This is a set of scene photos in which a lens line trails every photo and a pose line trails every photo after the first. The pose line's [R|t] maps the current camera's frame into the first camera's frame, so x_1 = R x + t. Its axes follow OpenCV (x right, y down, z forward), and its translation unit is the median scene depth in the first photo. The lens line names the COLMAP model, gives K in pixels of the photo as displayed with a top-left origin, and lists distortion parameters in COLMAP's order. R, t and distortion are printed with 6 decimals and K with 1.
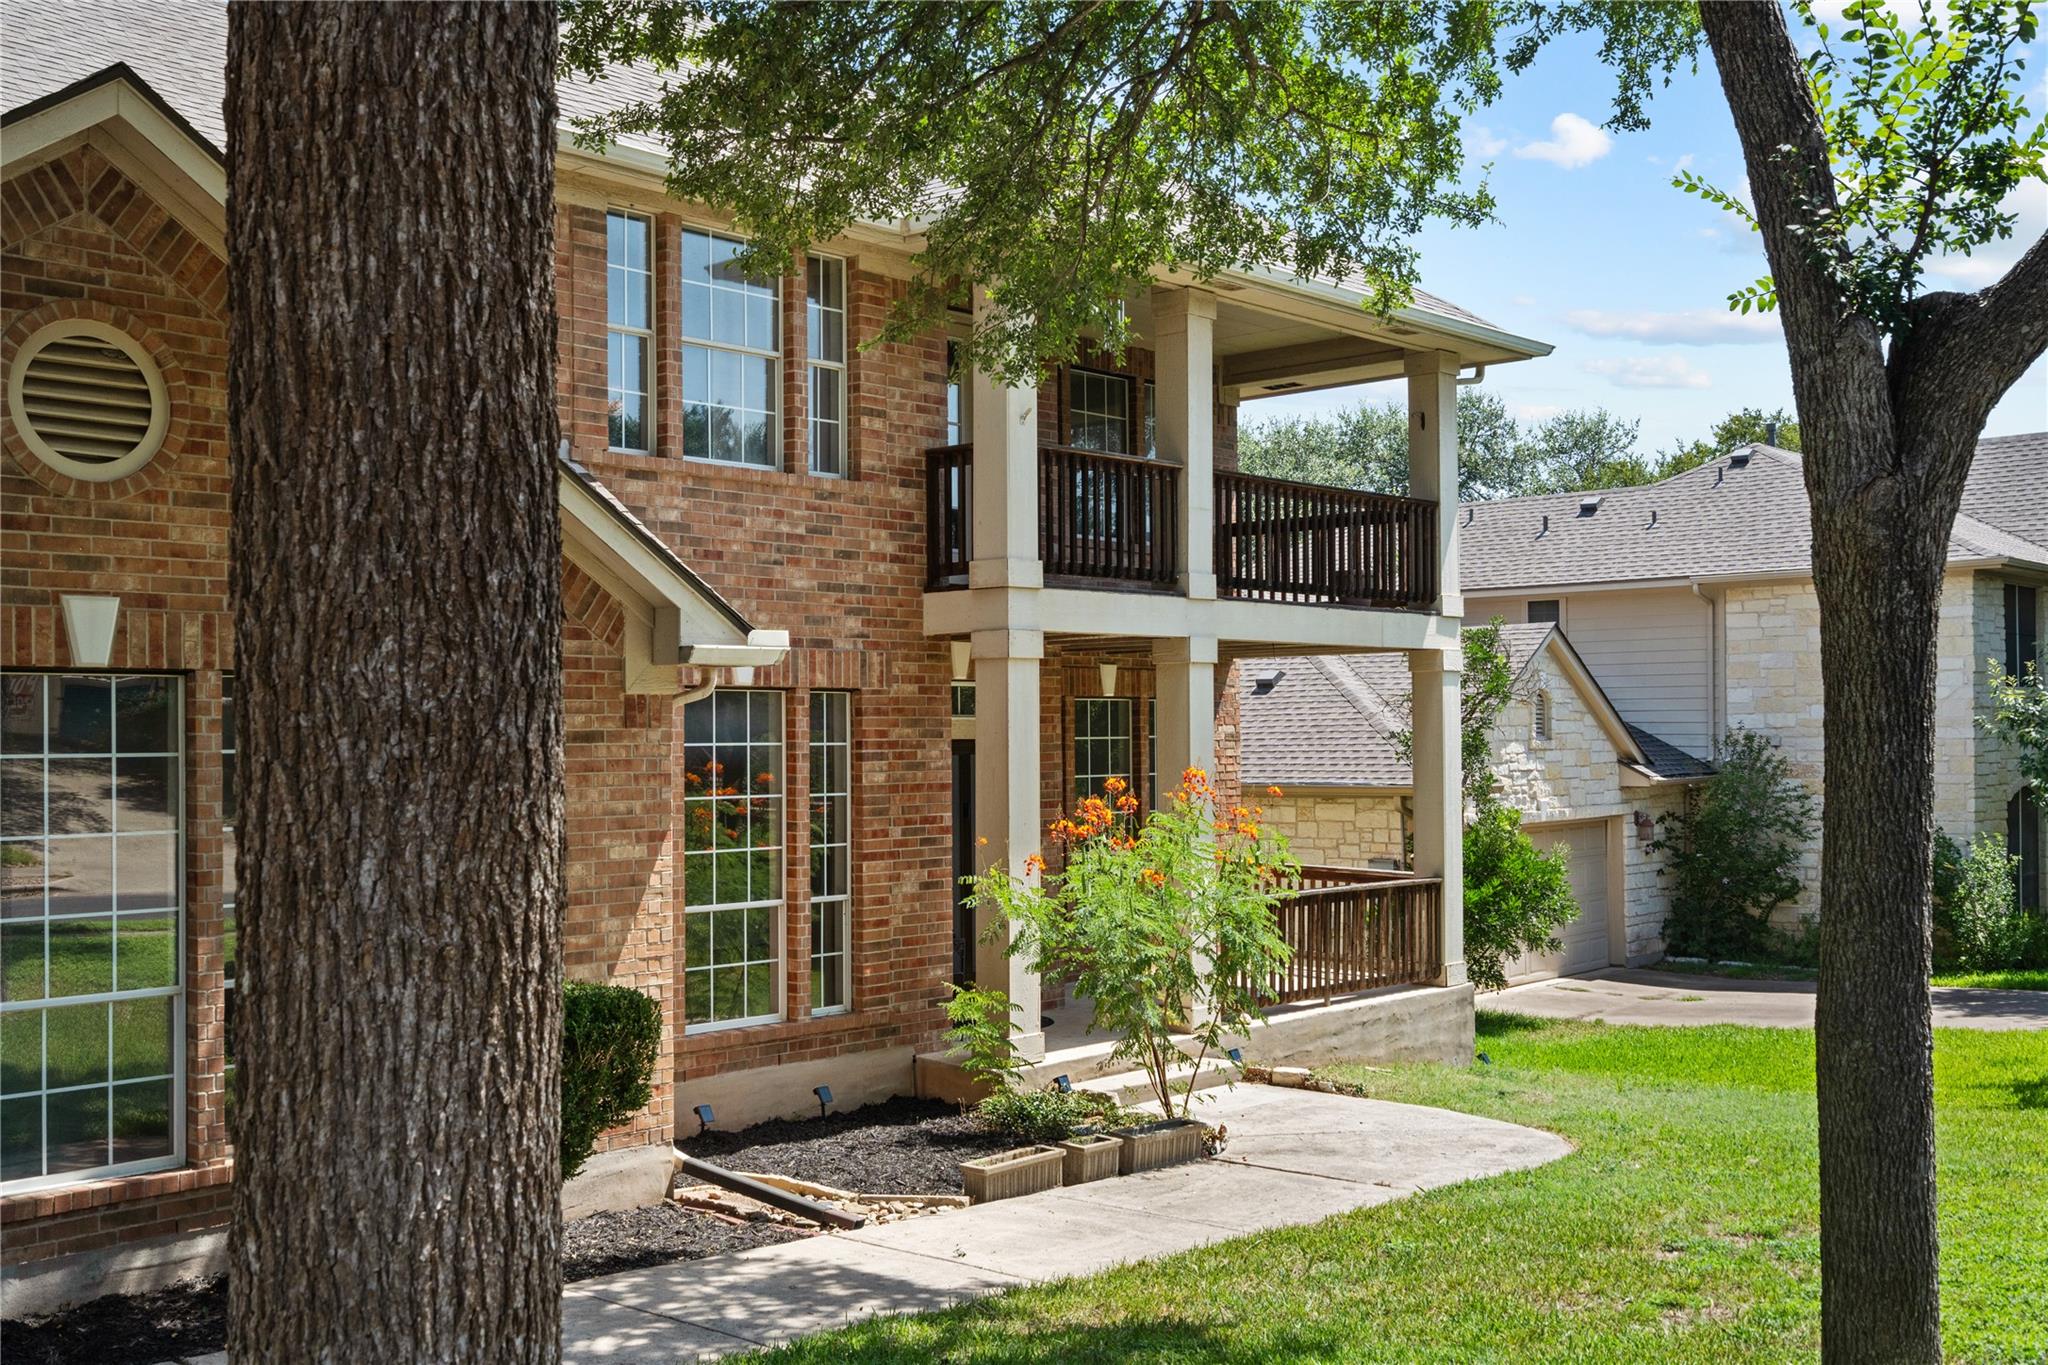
lens RADIAL K [[2089.2, 0, 1023.7], [0, 2089.2, 685.9], [0, 0, 1]] dist [-0.003007, 0.000000]
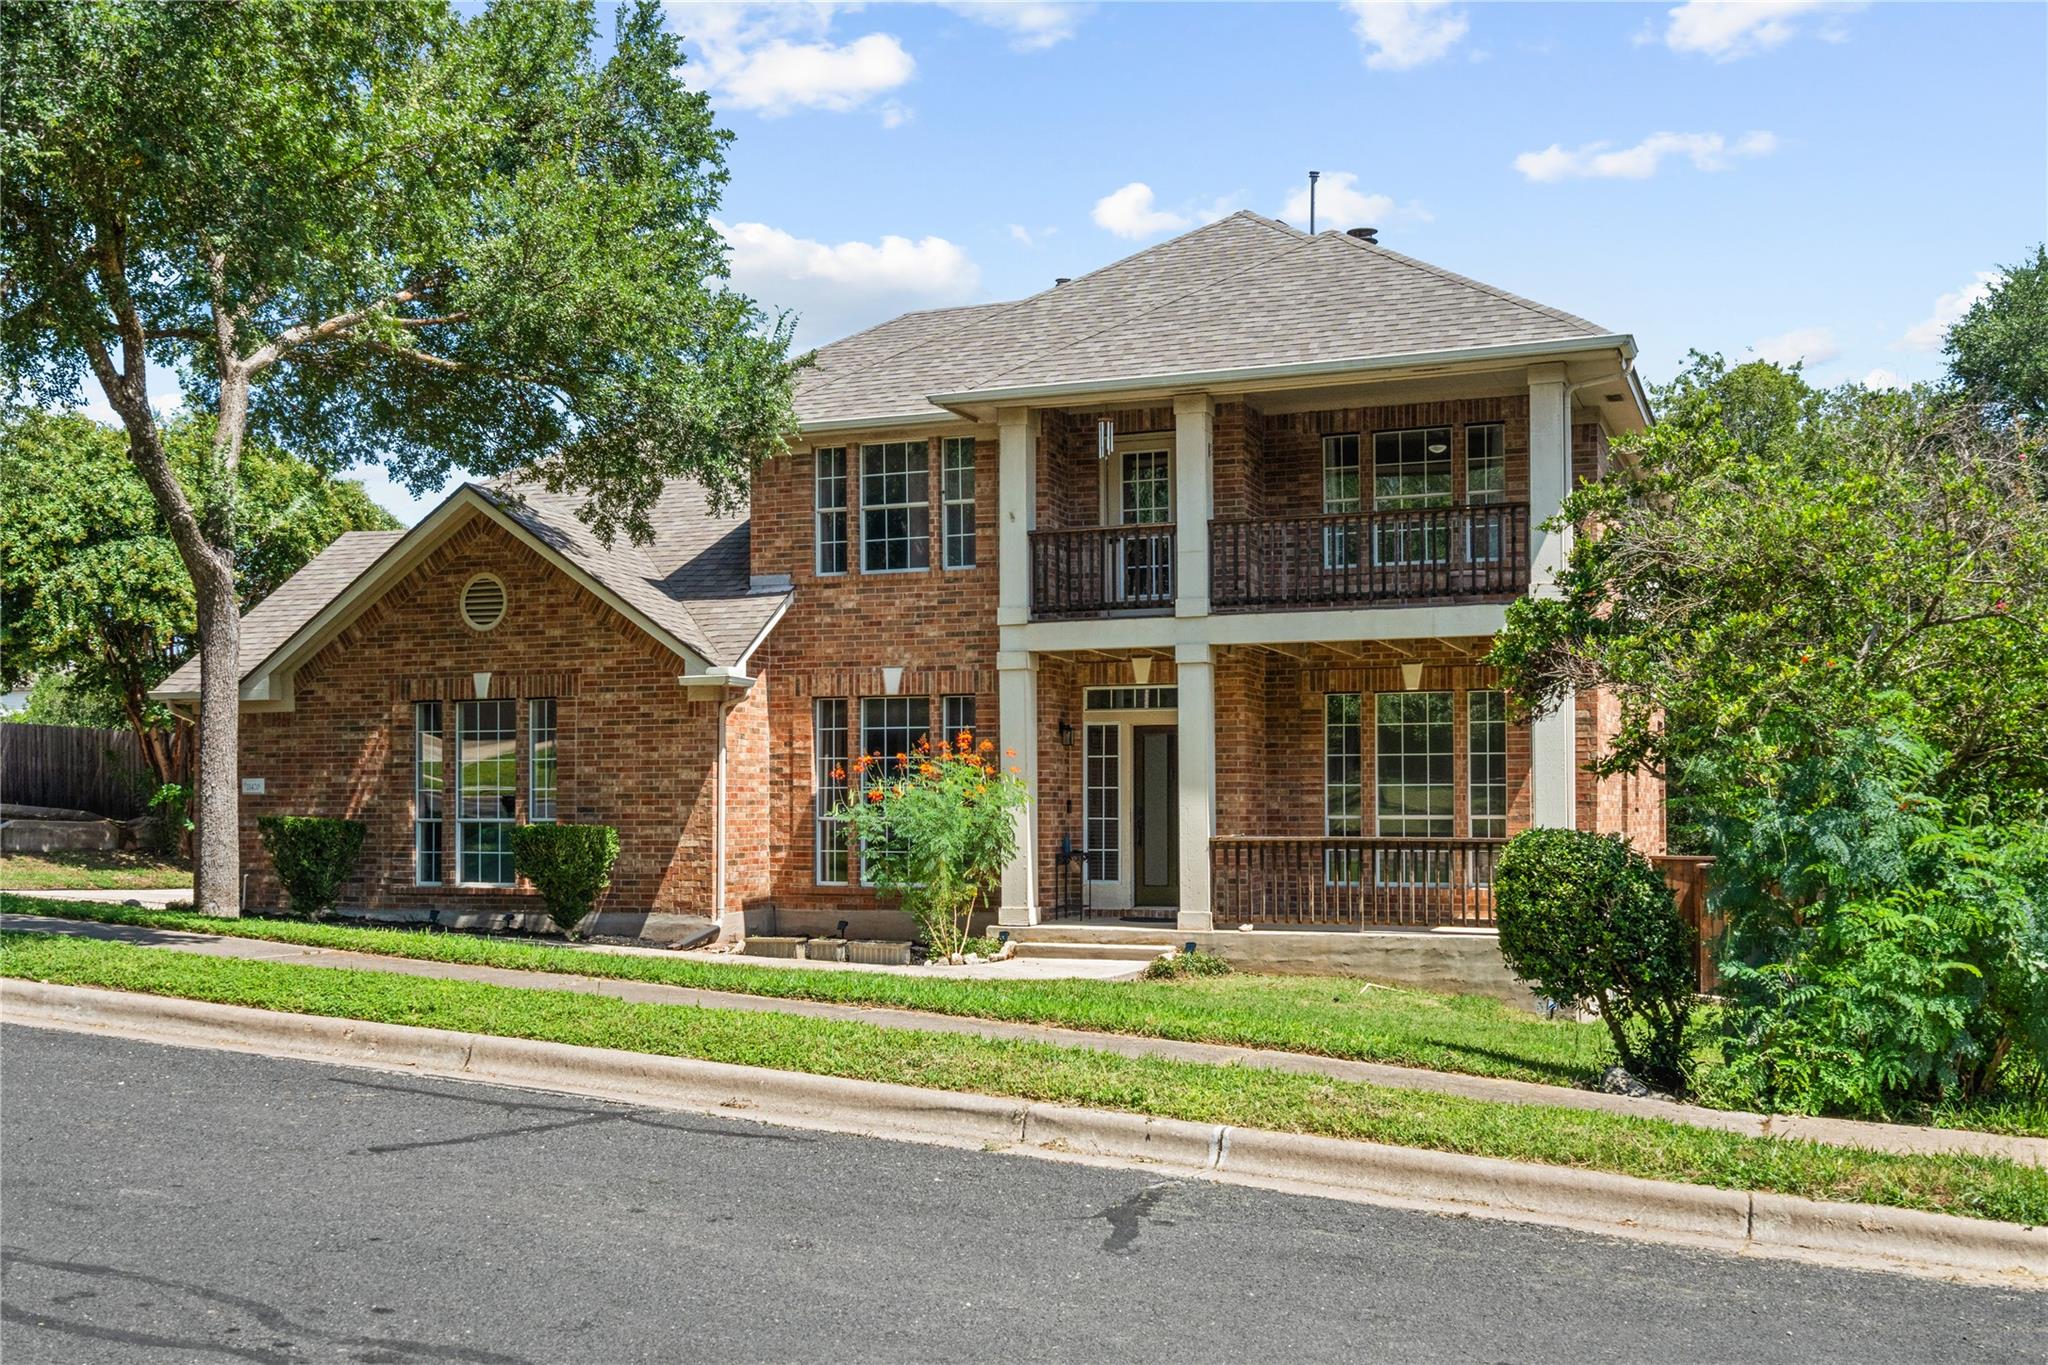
lens RADIAL K [[2089.2, 0, 1023.4], [0, 2089.2, 684.8], [0, 0, 1]] dist [-0.003007, 0.000000]
pose [[0.305983, -0.042236, -0.951100, 1.916065], [0.020578, 0.999075, -0.037747, 0.073623], [0.951815, -0.008022, 0.306569, 0.663896]]
